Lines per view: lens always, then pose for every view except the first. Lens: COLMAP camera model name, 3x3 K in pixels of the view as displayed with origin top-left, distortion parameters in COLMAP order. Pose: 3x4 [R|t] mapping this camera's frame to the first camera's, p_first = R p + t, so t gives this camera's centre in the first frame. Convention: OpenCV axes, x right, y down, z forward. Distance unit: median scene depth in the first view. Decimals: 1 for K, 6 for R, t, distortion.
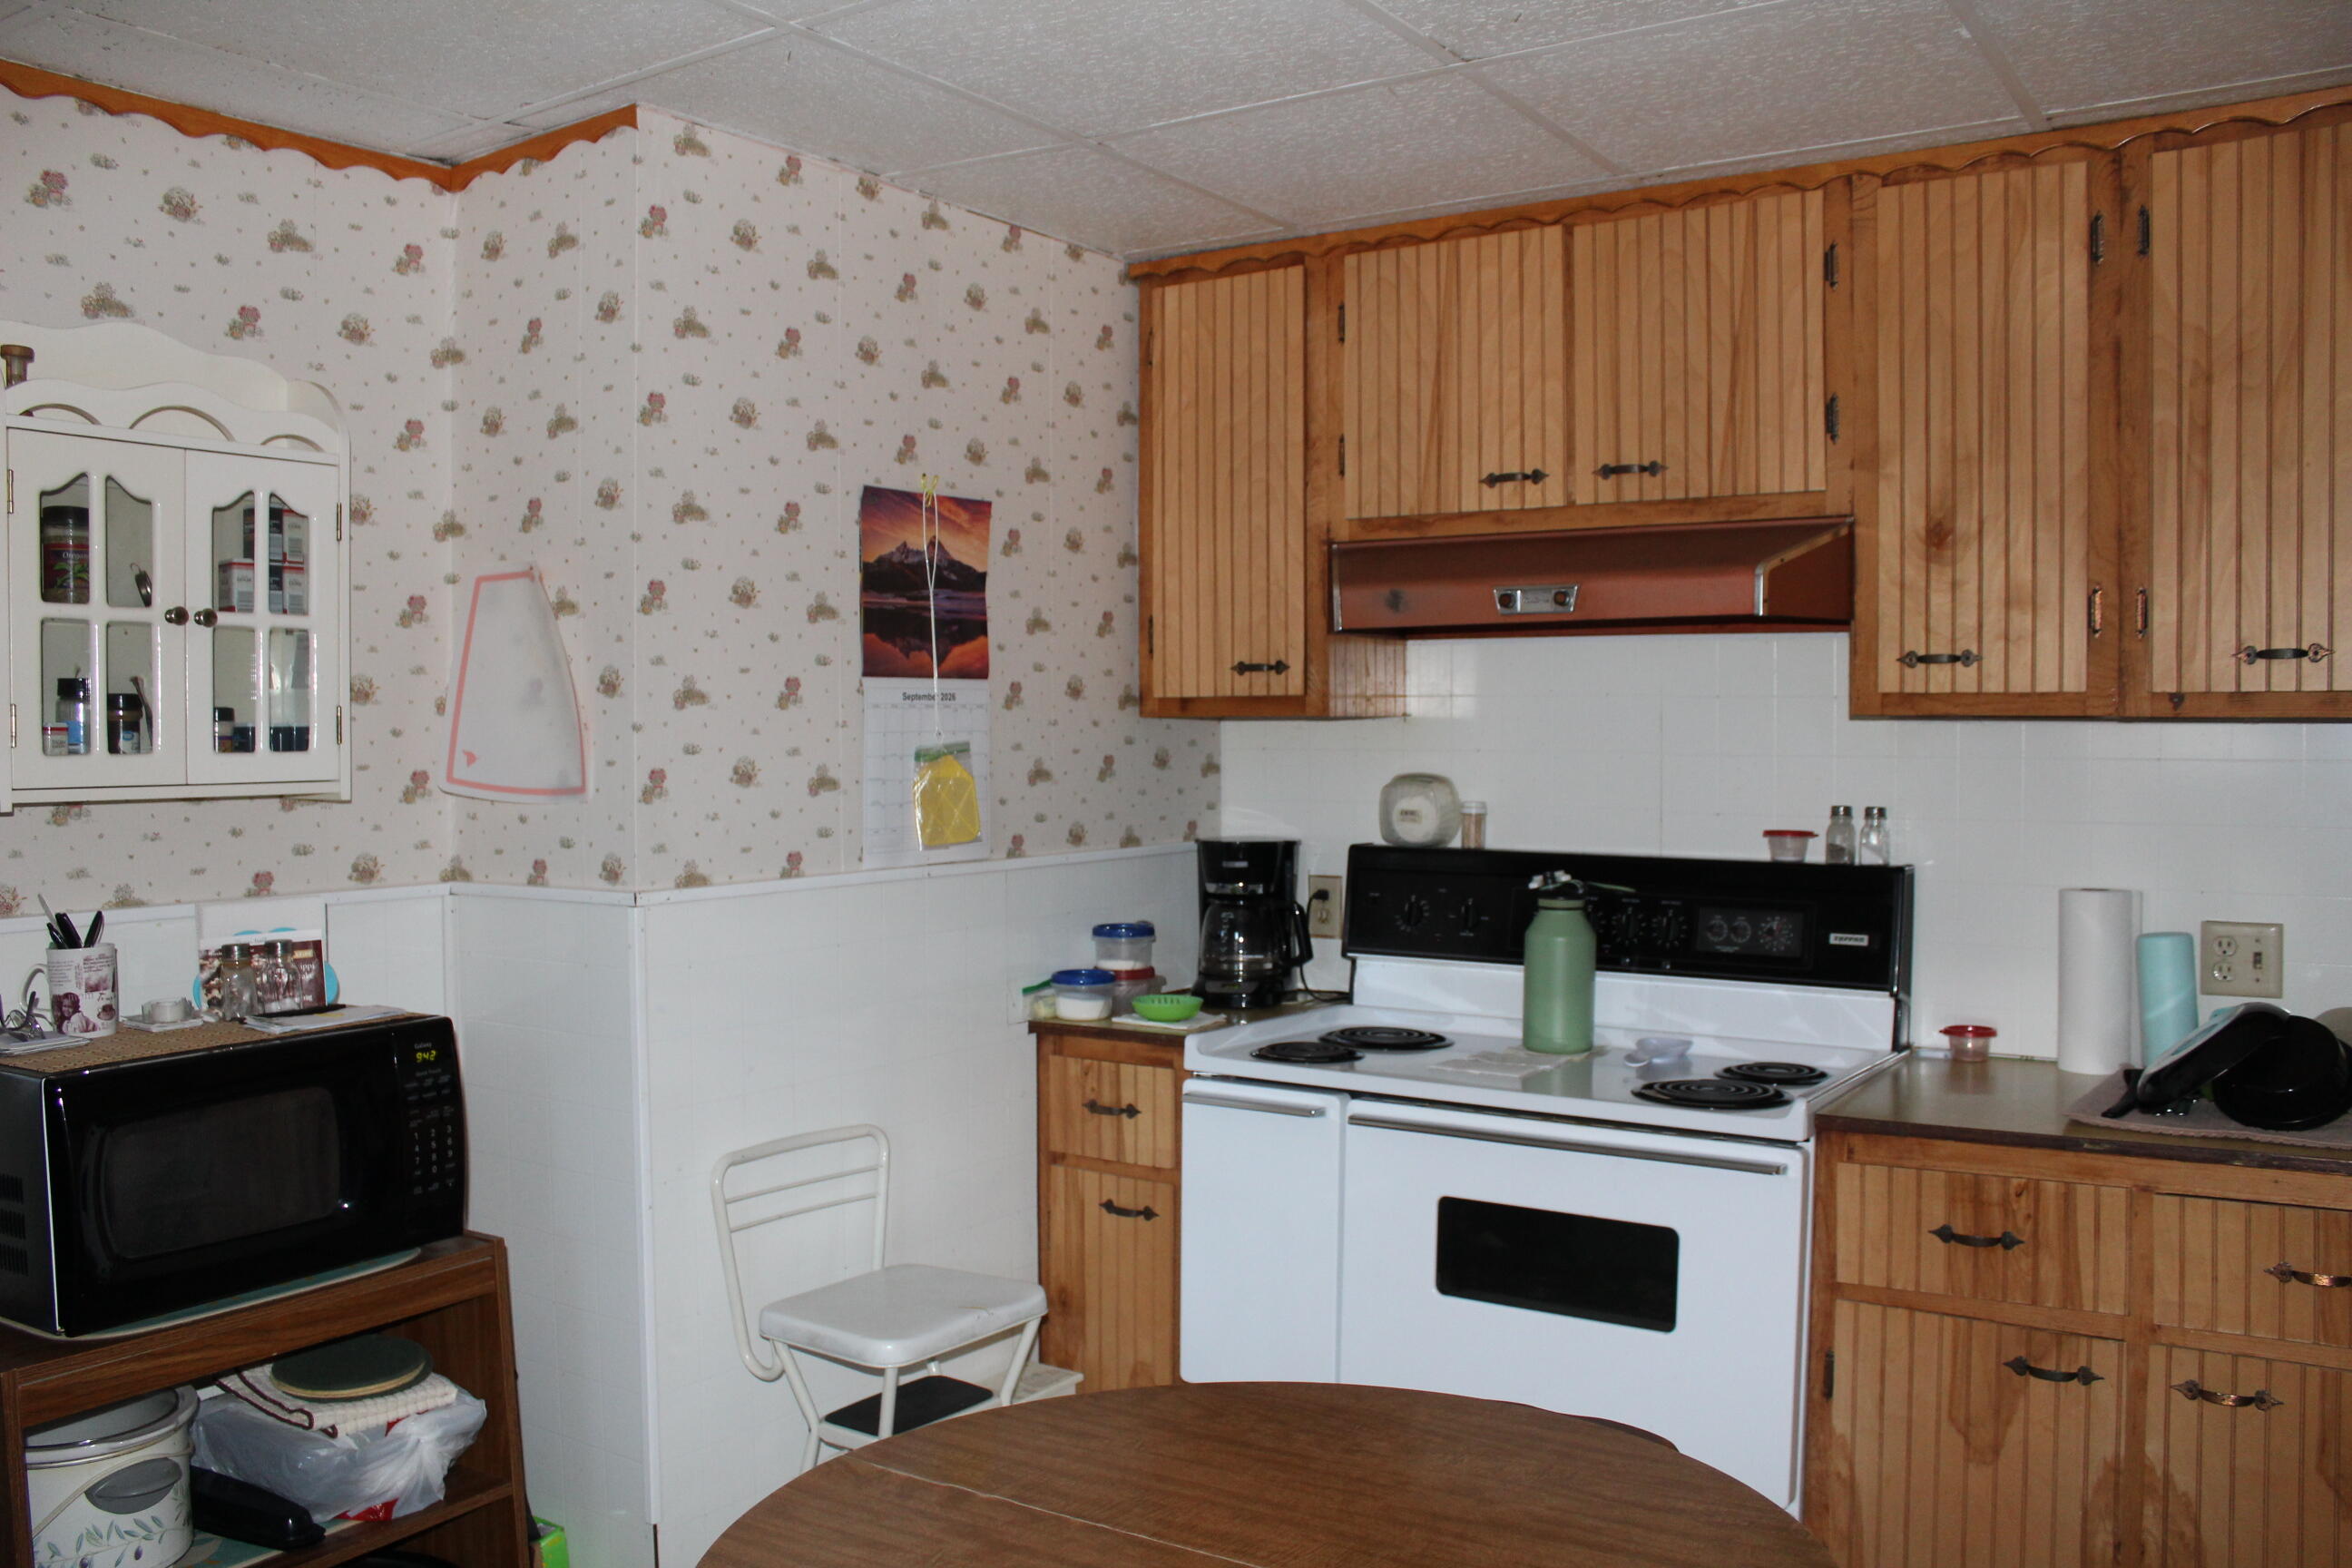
lens RADIAL K [[2008.6, 0, 1168.0], [0, 2008.6, 787.4], [0, 0, 1]] dist [-0.166594, 0.166621]
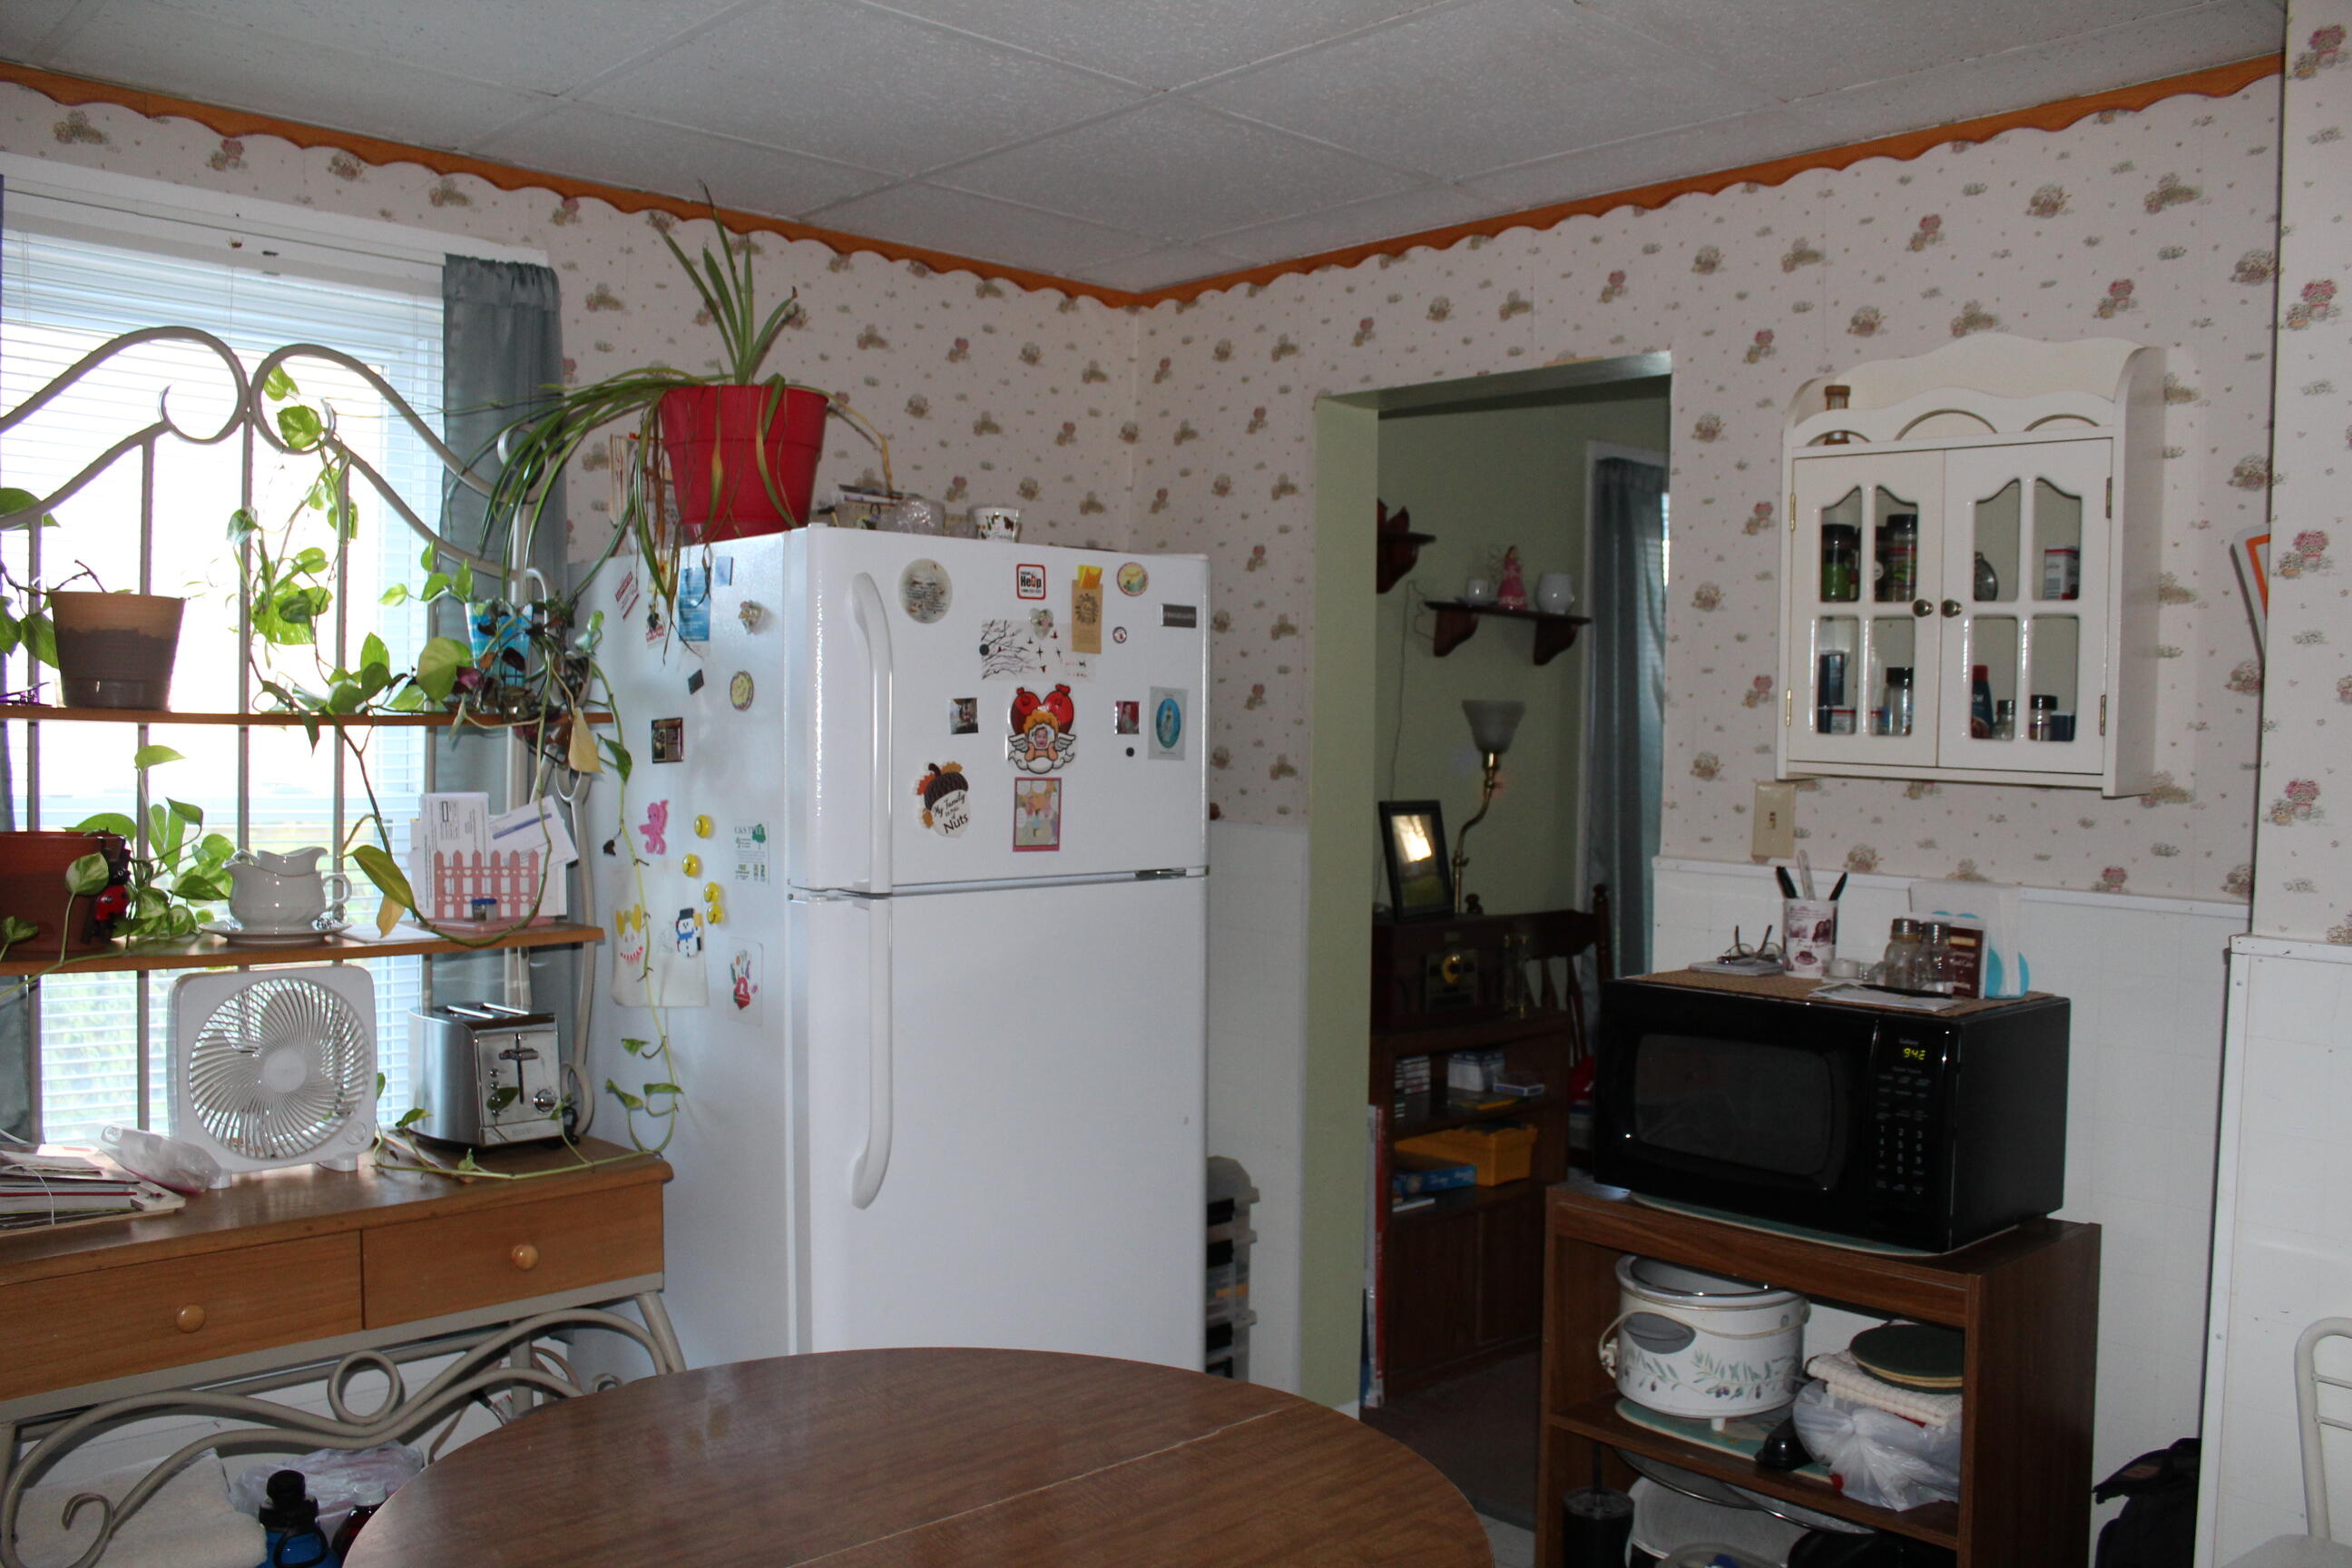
lens RADIAL K [[2008.6, 0, 1168.0], [0, 2008.6, 787.4], [0, 0, 1]] dist [-0.166594, 0.166621]
pose [[-0.232275, 0.046322, -0.971546, 0.538879], [-0.045686, 0.997243, 0.058470, -0.028894], [0.971577, 0.057967, -0.229519, 0.716616]]
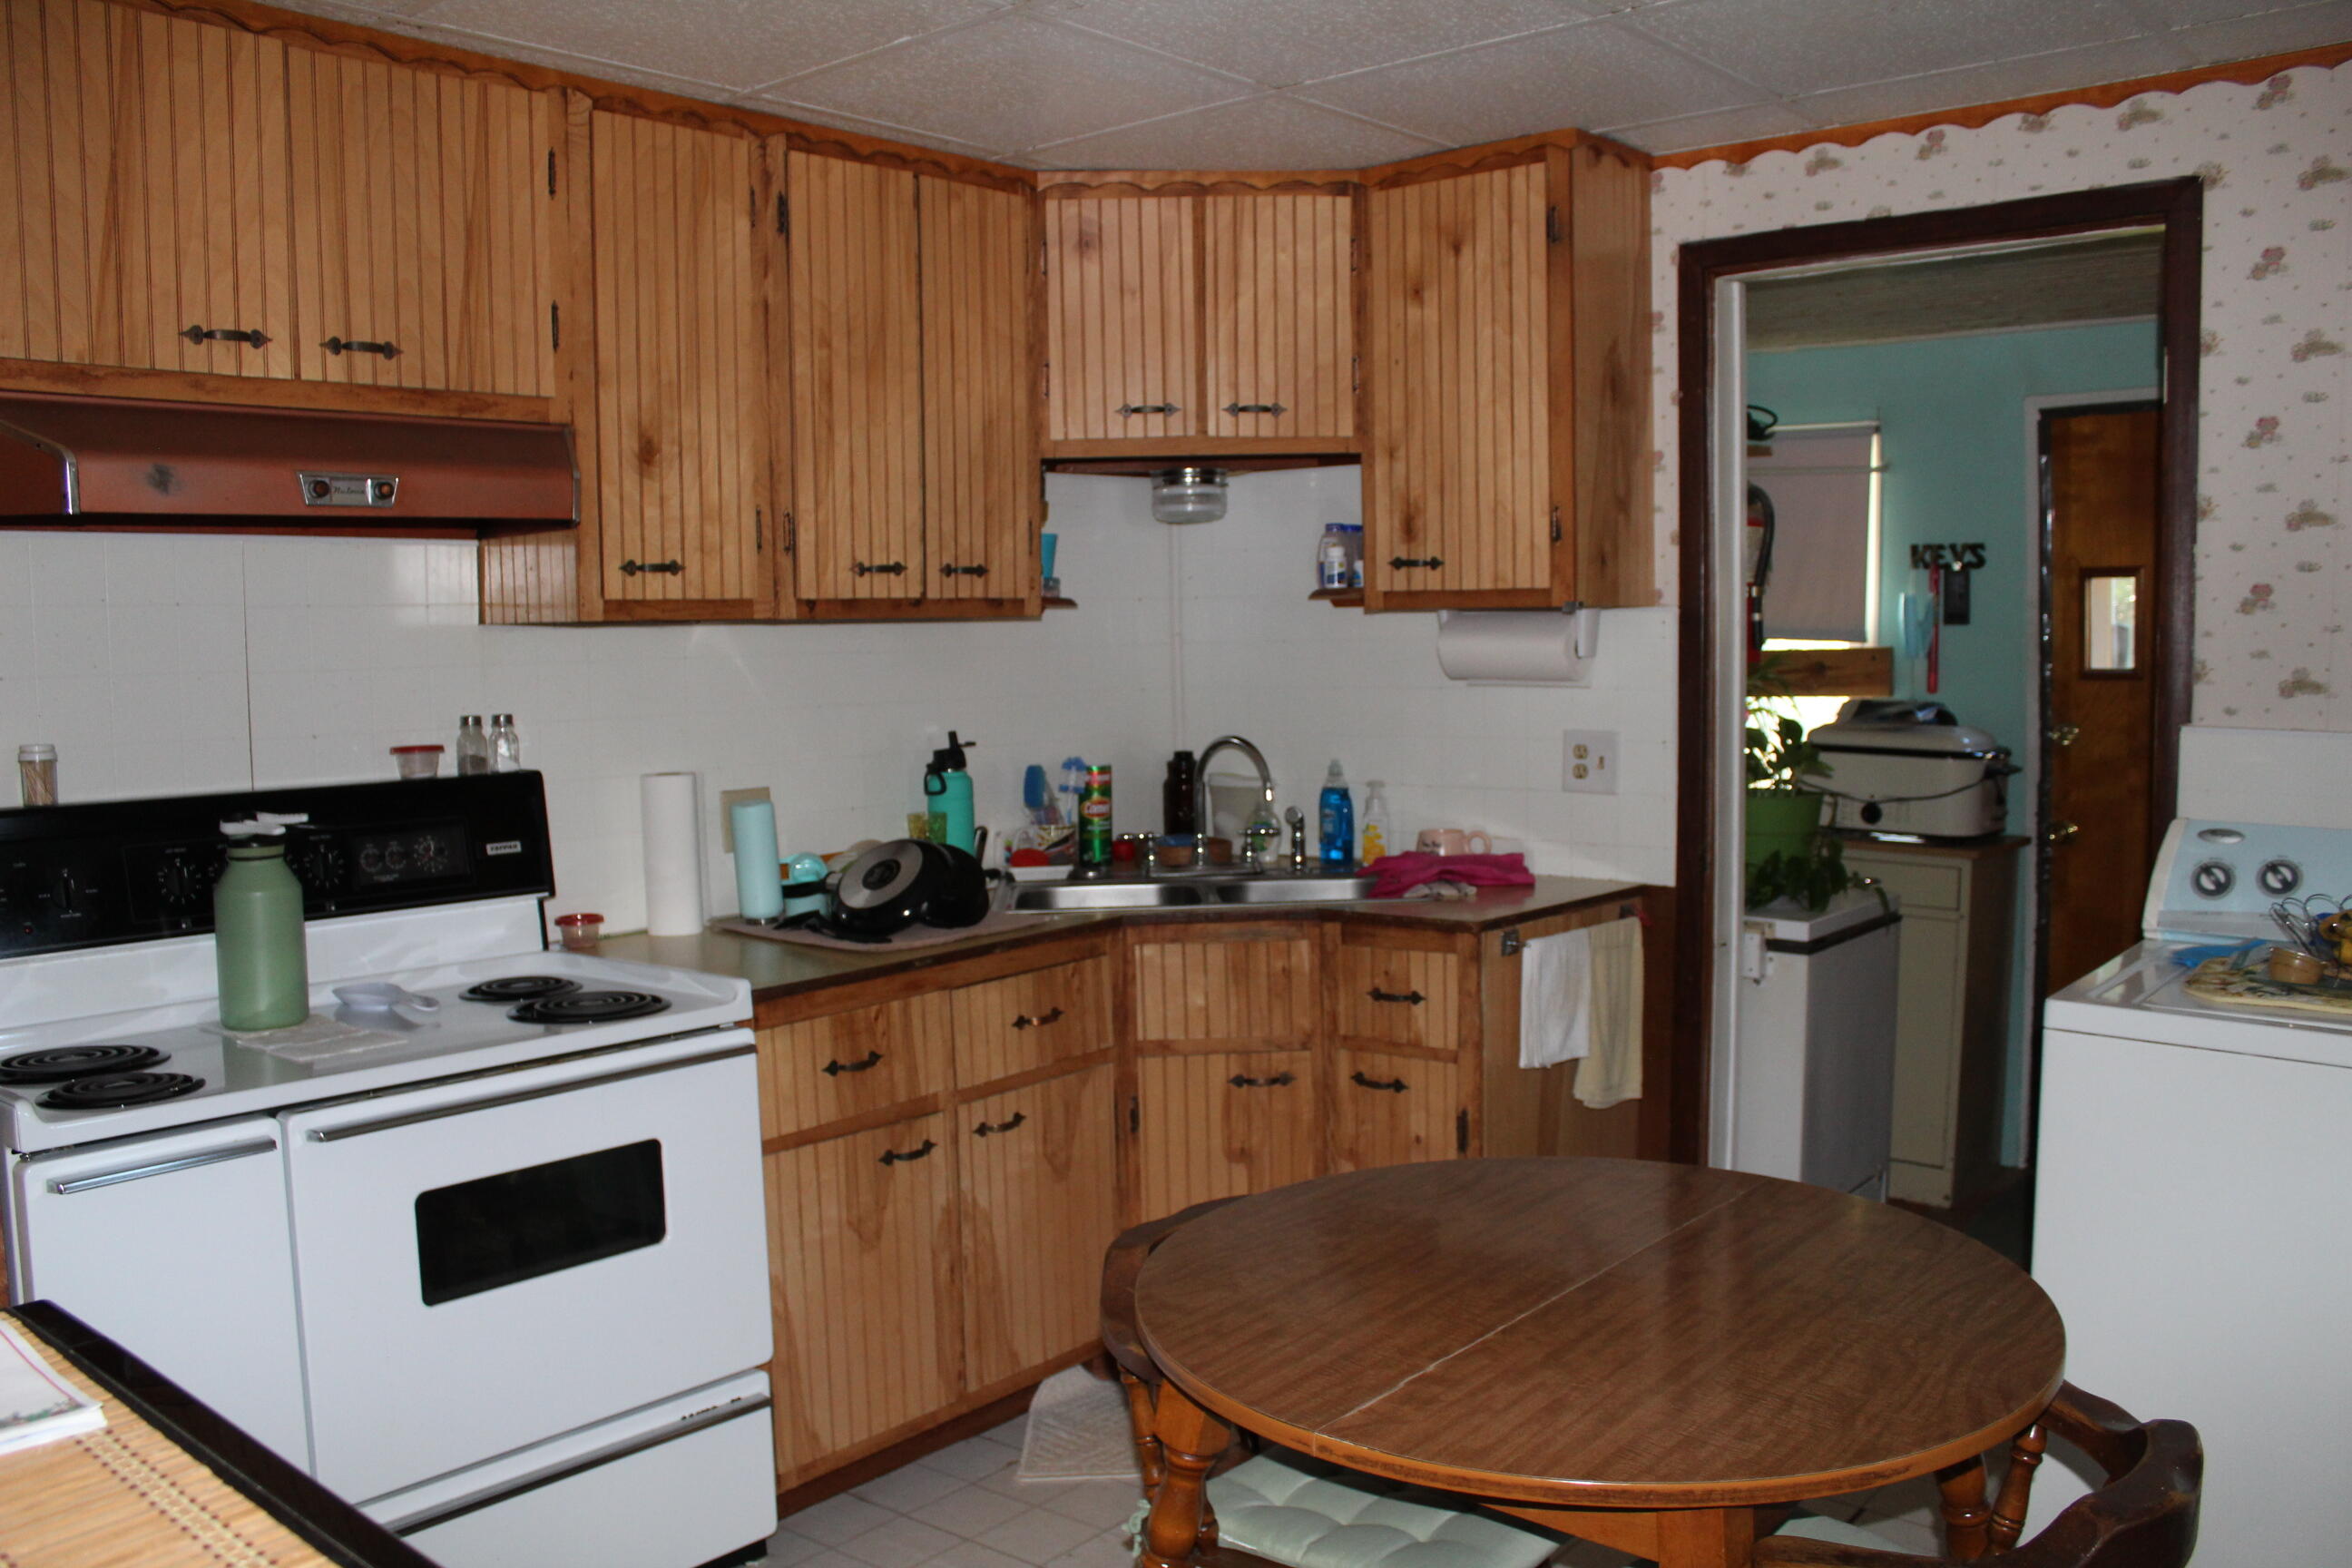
lens RADIAL K [[1974.8, 0, 1227.2], [0, 1974.8, 775.1], [0, 0, 1]] dist [-0.149762, 0.159918]
pose [[0.099247, -0.082045, 0.991675, -0.647037], [0.044780, 0.995954, 0.077918, -0.021731], [-0.994055, 0.036674, 0.102520, 0.584505]]
